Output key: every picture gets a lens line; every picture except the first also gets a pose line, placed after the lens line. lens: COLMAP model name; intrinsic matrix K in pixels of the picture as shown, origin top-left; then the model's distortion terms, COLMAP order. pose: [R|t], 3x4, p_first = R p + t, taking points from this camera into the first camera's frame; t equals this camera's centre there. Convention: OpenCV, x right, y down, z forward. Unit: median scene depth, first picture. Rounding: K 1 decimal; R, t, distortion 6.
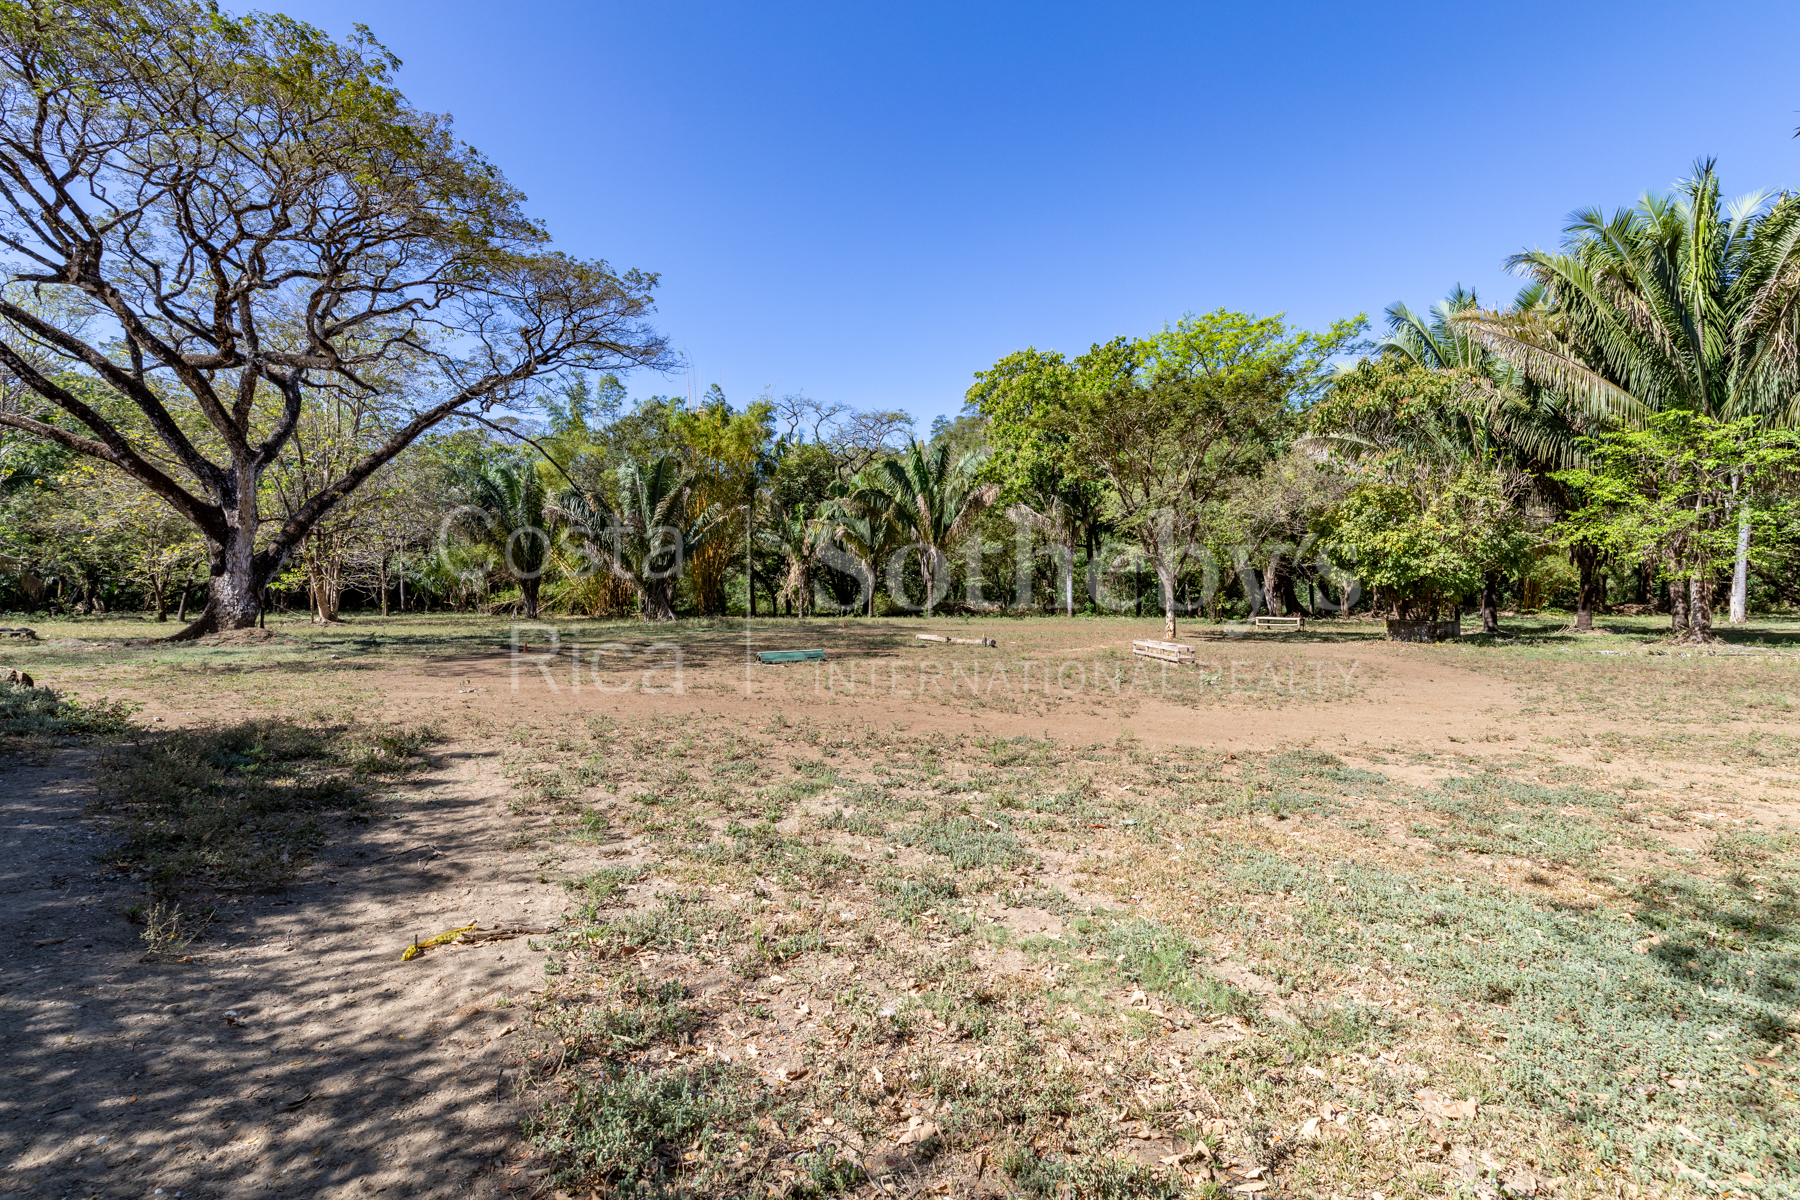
lens RADIAL K [[774.1, 0, 900.0], [0, 774.1, 600.0], [0, 0, 1]] dist [-0.001225, -0.000165]
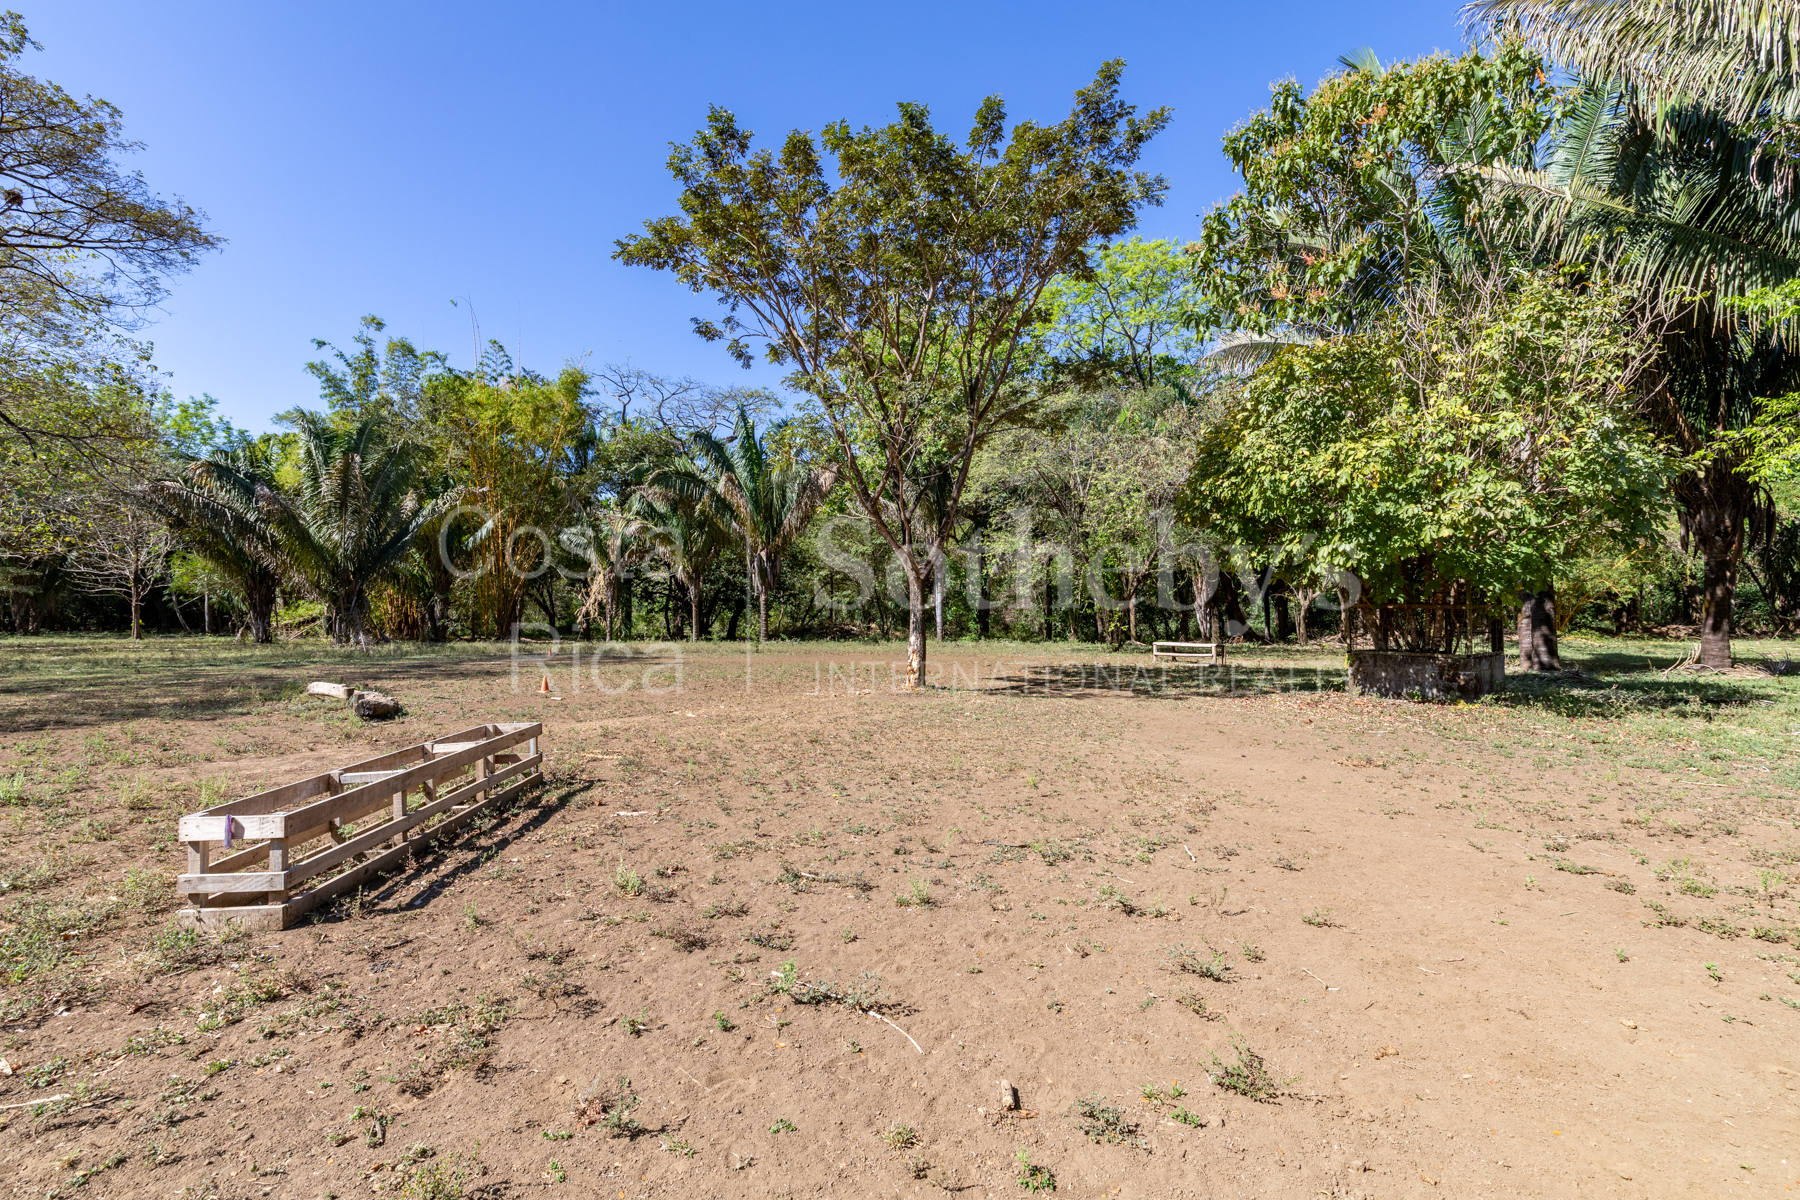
lens RADIAL K [[770.3, 0, 897.2], [0, 770.3, 590.5], [0, 0, 1]] dist [0.000648, -0.000793]
pose [[0.999691, 0.002781, 0.024698, 0.363558], [-0.001730, 0.999096, -0.042484, 0.010125], [-0.024794, 0.042429, 0.998792, 0.568648]]
